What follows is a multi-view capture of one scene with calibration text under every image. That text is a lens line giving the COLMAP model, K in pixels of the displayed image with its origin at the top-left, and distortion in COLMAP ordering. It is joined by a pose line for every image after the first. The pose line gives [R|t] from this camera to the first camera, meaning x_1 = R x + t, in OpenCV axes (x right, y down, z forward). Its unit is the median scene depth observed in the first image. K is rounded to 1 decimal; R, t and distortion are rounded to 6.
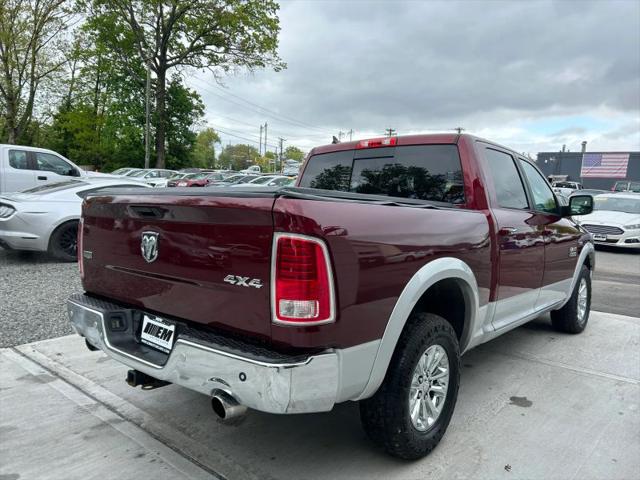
lens RADIAL K [[481.7, 0, 312.5], [0, 481.7, 241.5], [0, 0, 1]] dist [0.052436, -0.050921]
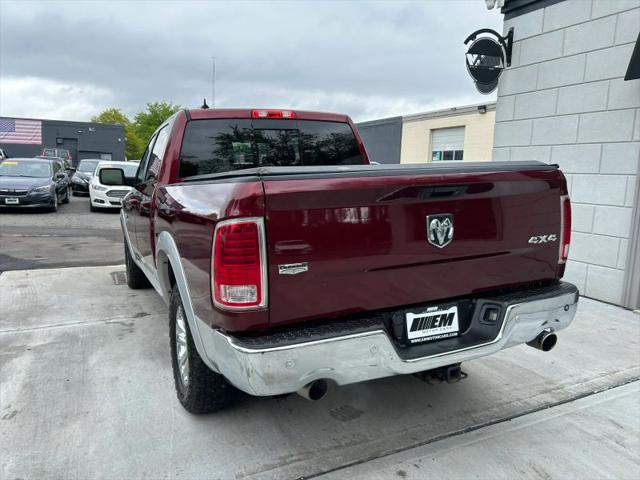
lens RADIAL K [[481.7, 0, 311.7], [0, 481.7, 241.2], [0, 0, 1]] dist [0.052436, -0.050921]
pose [[0.408315, -0.162877, 0.898192, -0.857506], [0.101884, 0.985937, 0.132472, -0.078104], [-0.907137, 0.037421, 0.419168, 0.578252]]
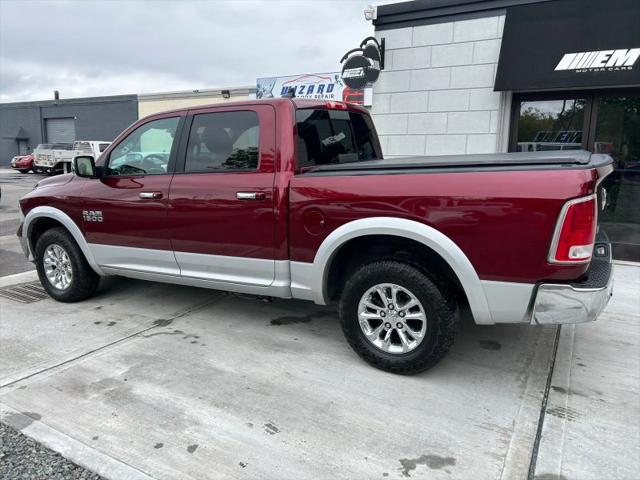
lens RADIAL K [[481.7, 0, 311.5], [0, 481.7, 234.0], [0, 0, 1]] dist [0.052436, -0.050921]
pose [[-0.184927, -0.197559, 0.962690, -1.050586], [0.095505, 0.971336, 0.217679, -0.183465], [-0.978100, 0.132197, -0.160759, 1.401318]]
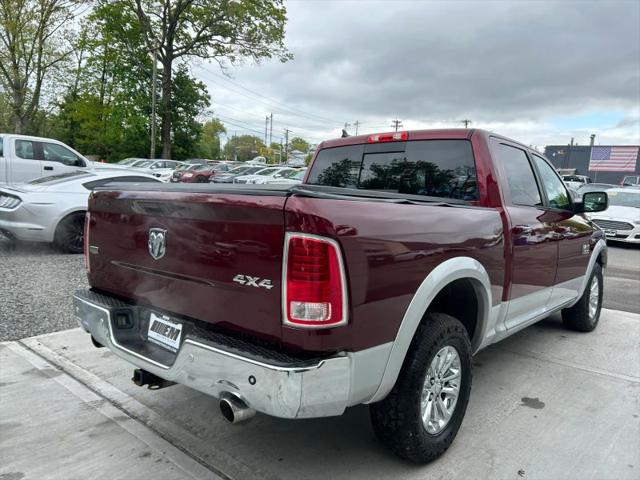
lens RADIAL K [[481.7, 0, 312.3], [0, 481.7, 237.4], [0, 0, 1]] dist [0.052436, -0.050921]
pose [[0.999912, 0.008954, -0.009826, -0.009043], [-0.008864, 0.999918, 0.009215, -0.009323], [0.009908, -0.009127, 0.999909, 0.017583]]
